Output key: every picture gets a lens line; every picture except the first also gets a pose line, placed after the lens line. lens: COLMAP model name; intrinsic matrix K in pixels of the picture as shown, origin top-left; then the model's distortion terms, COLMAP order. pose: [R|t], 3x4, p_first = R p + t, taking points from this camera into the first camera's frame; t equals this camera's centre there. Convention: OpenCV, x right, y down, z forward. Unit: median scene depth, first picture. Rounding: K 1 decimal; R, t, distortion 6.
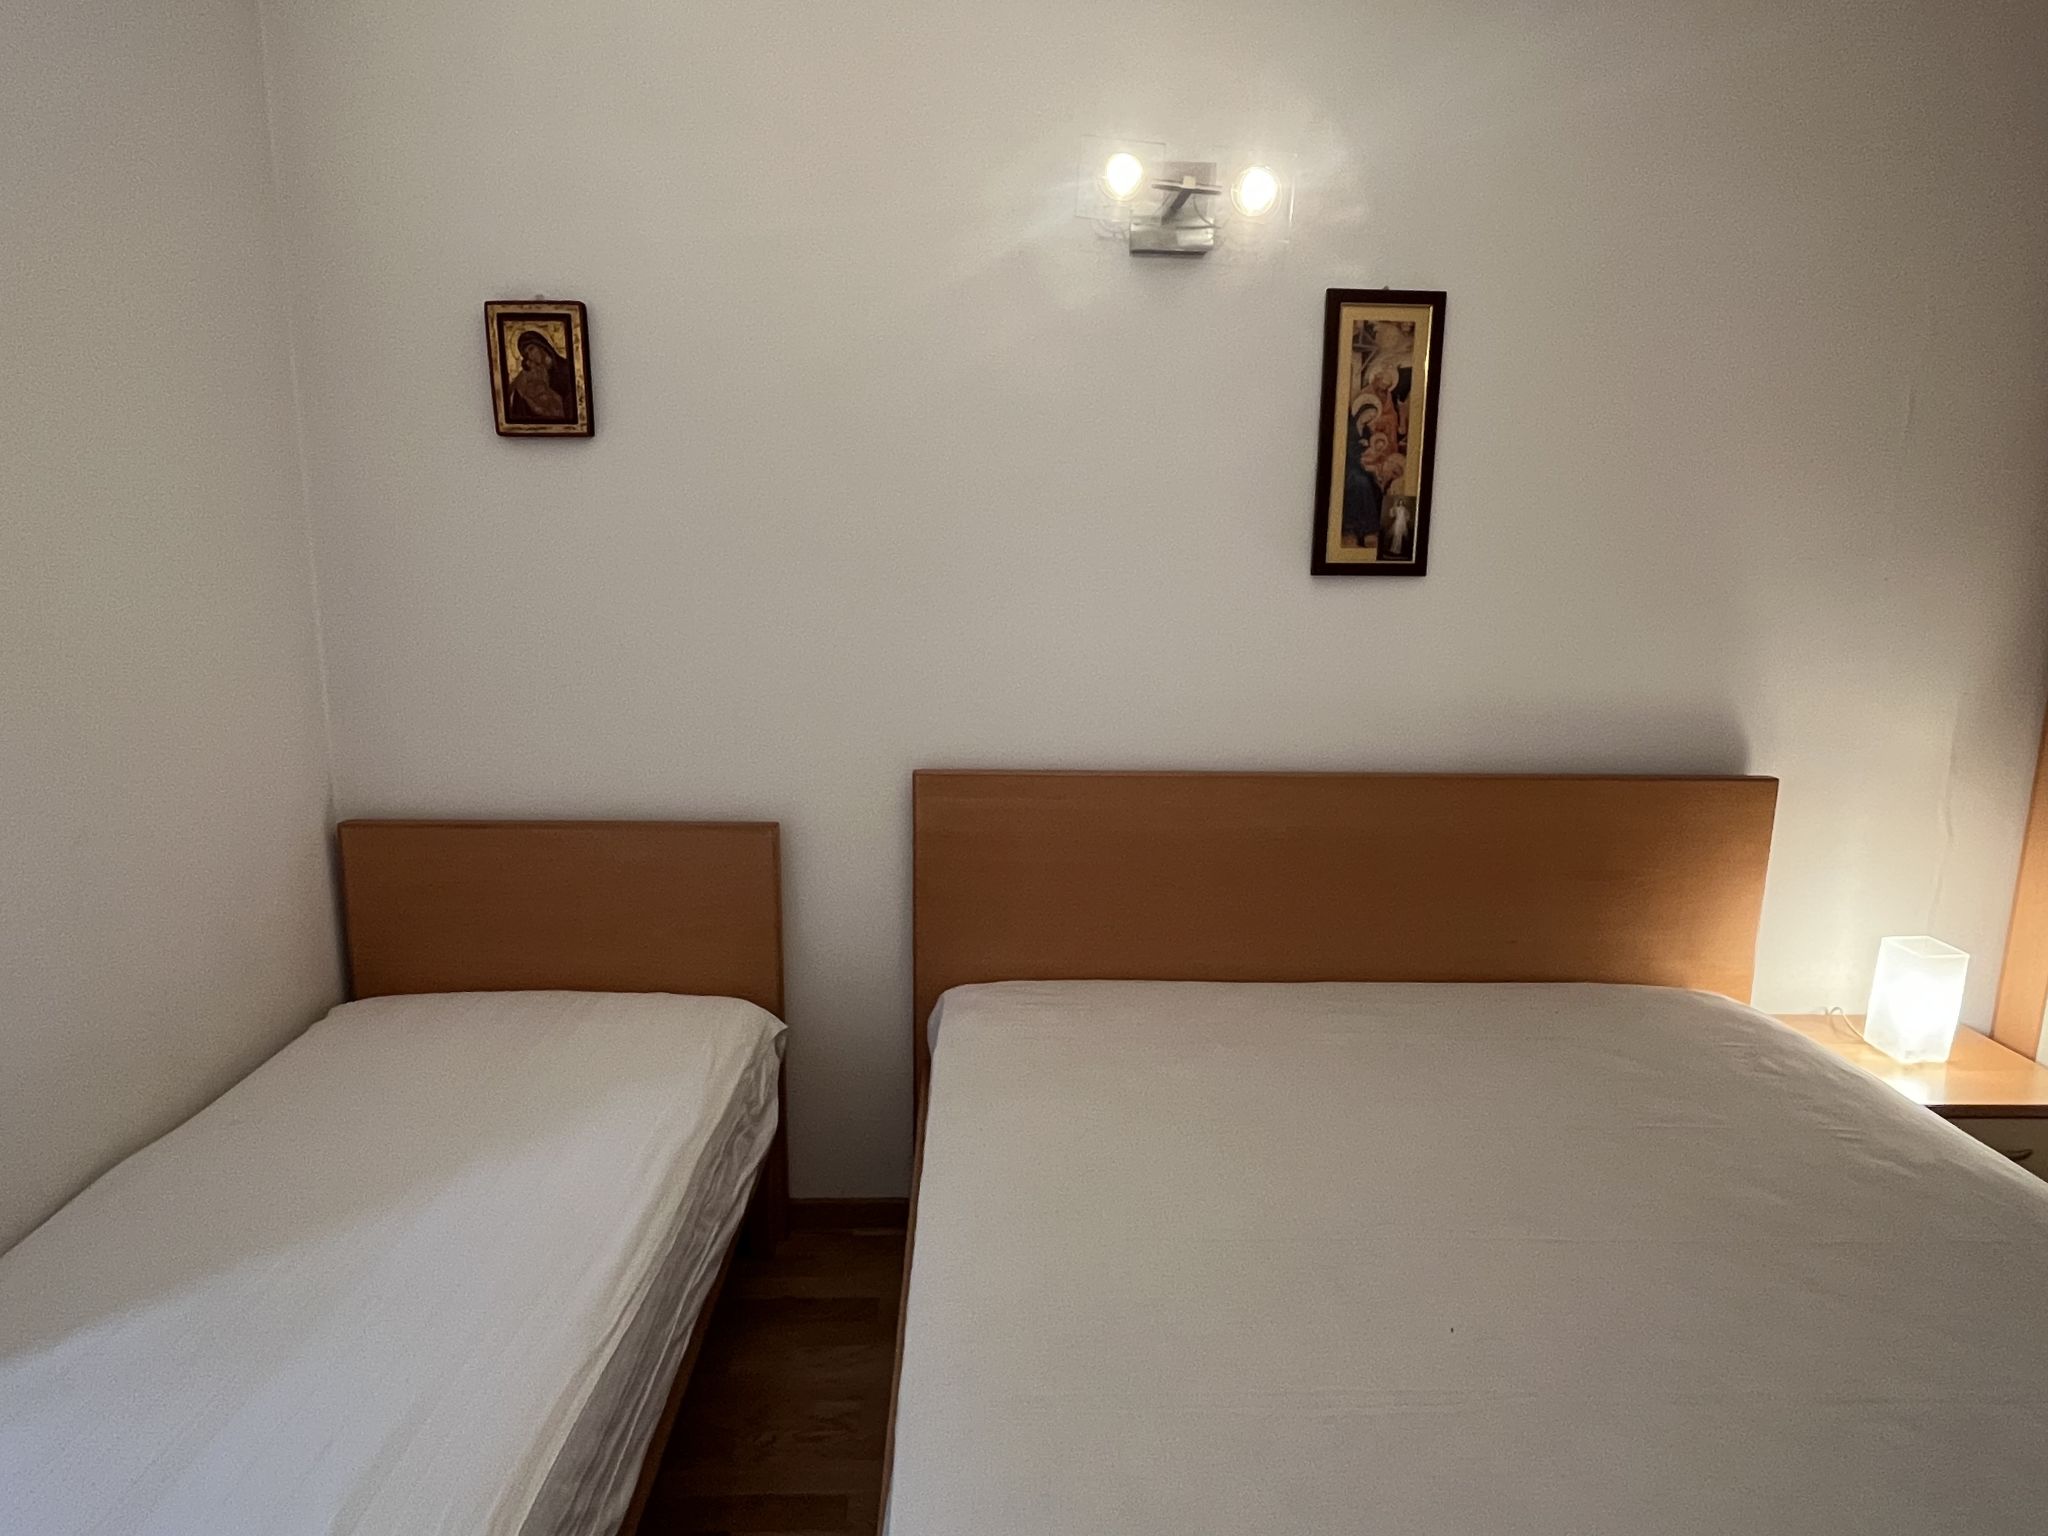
lens RADIAL K [[1261.8, 0, 1025.9], [0, 1261.8, 759.5], [0, 0, 1]] dist [0.004253, 0.000075]
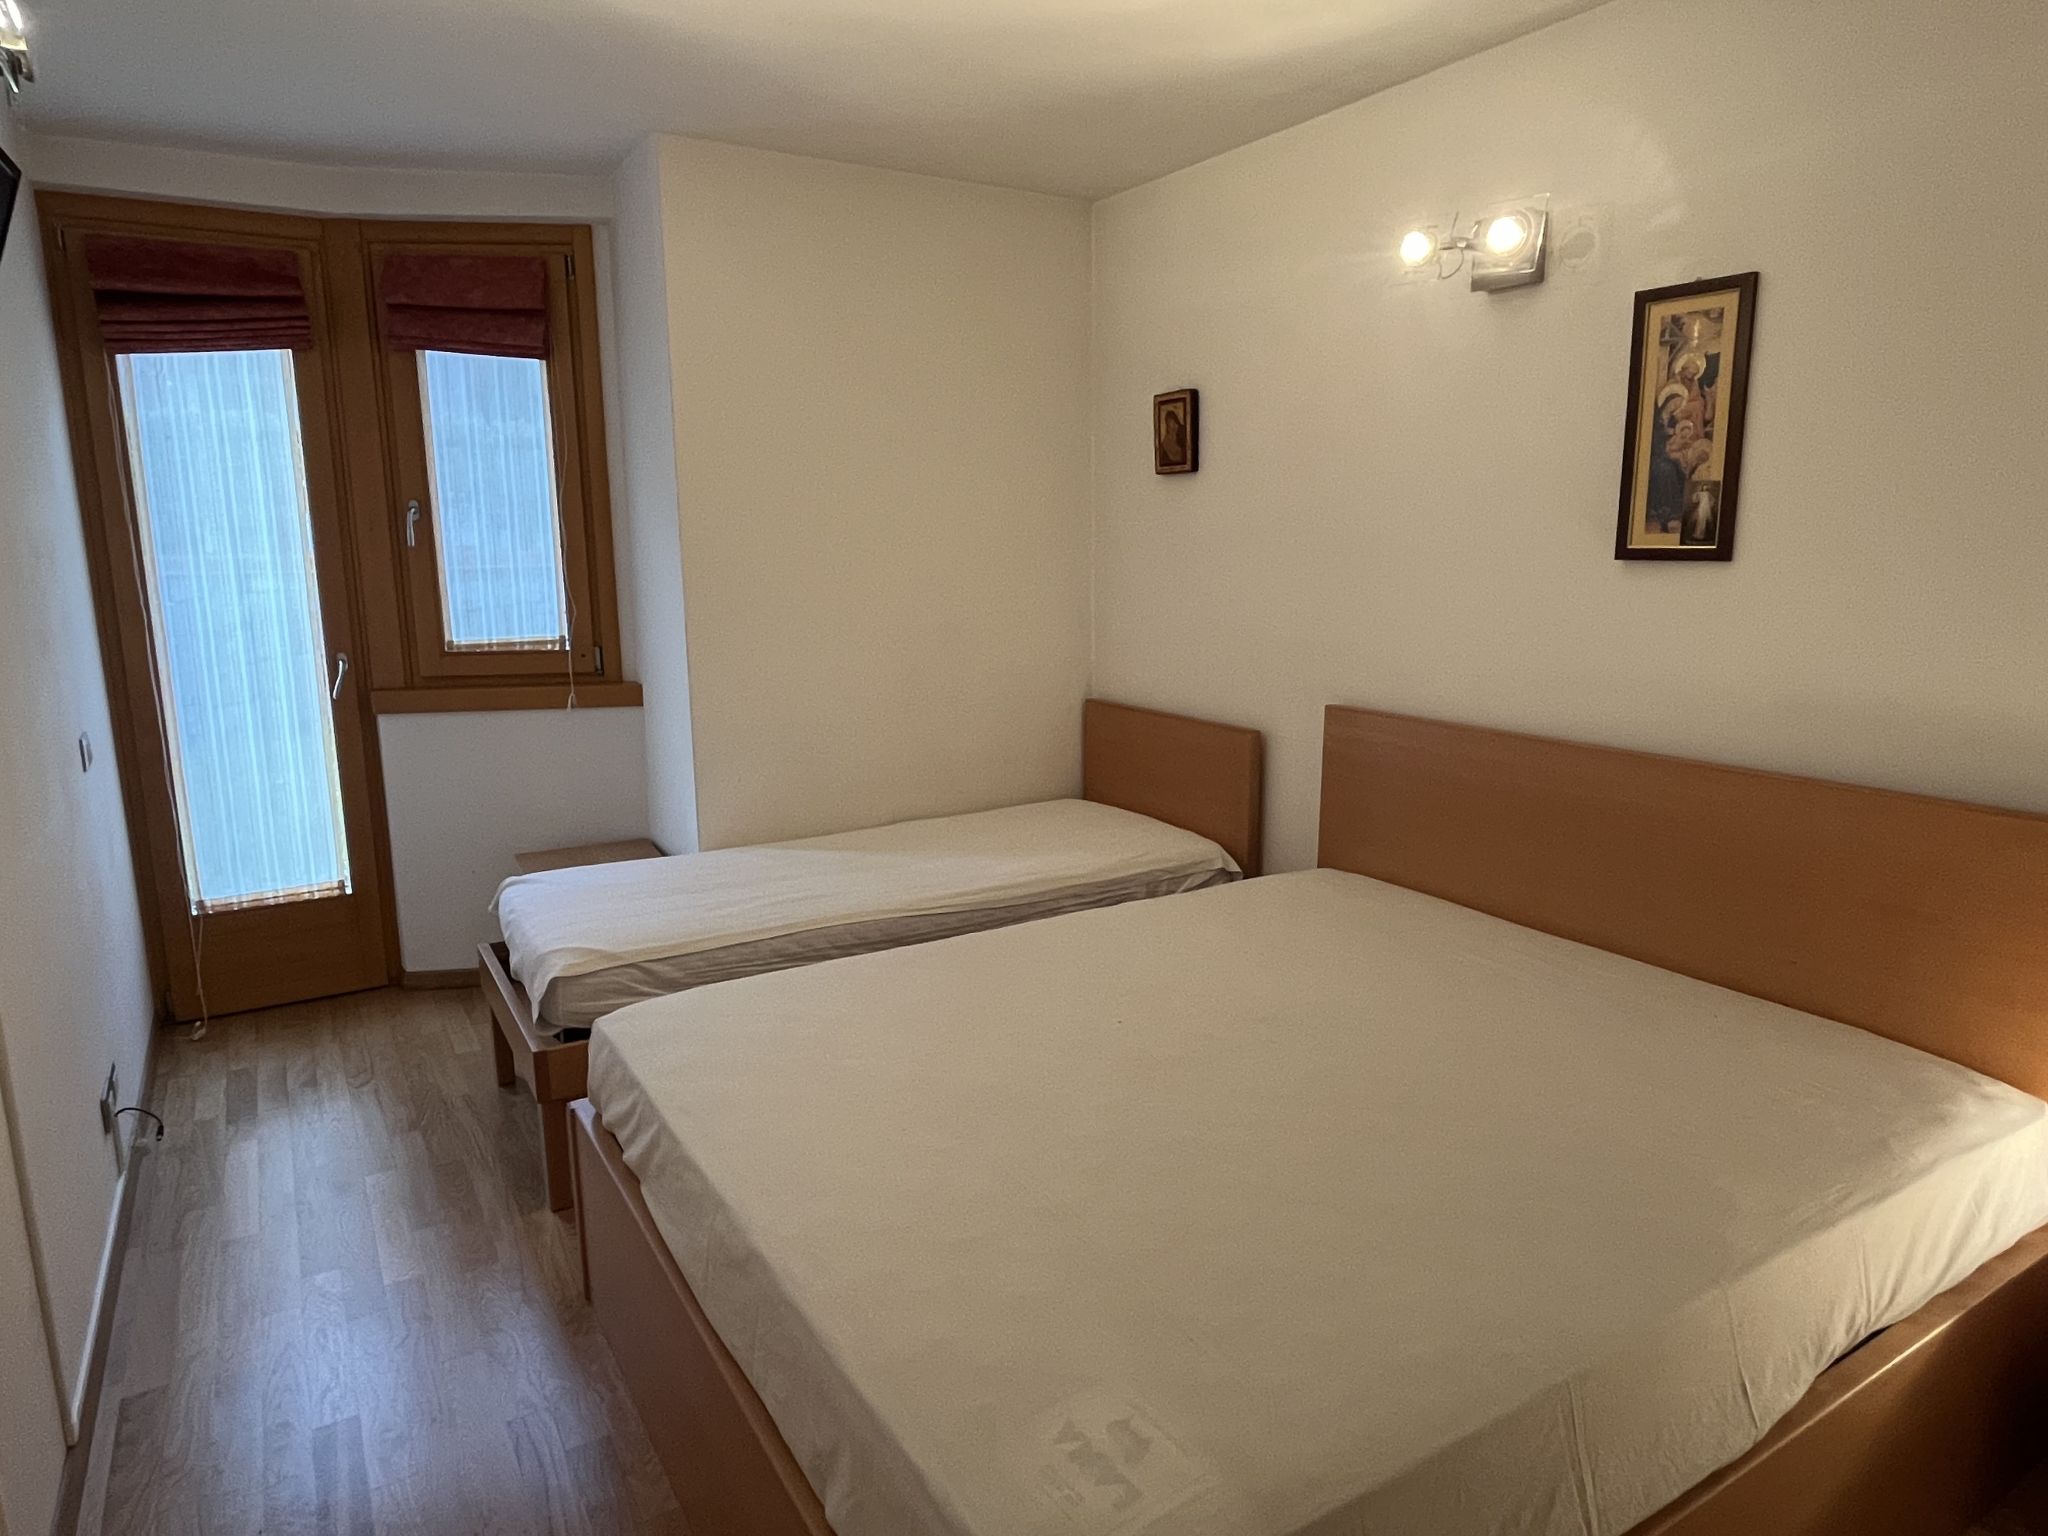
lens RADIAL K [[1226.6, 0, 1013.9], [0, 1226.6, 764.1], [0, 0, 1]] dist [-0.002636, -0.003178]
pose [[0.489787, 0.143998, -0.859868, 0.913487], [-0.152322, 0.985230, 0.078227, 0.021065], [0.858433, 0.092662, 0.504487, 0.057899]]
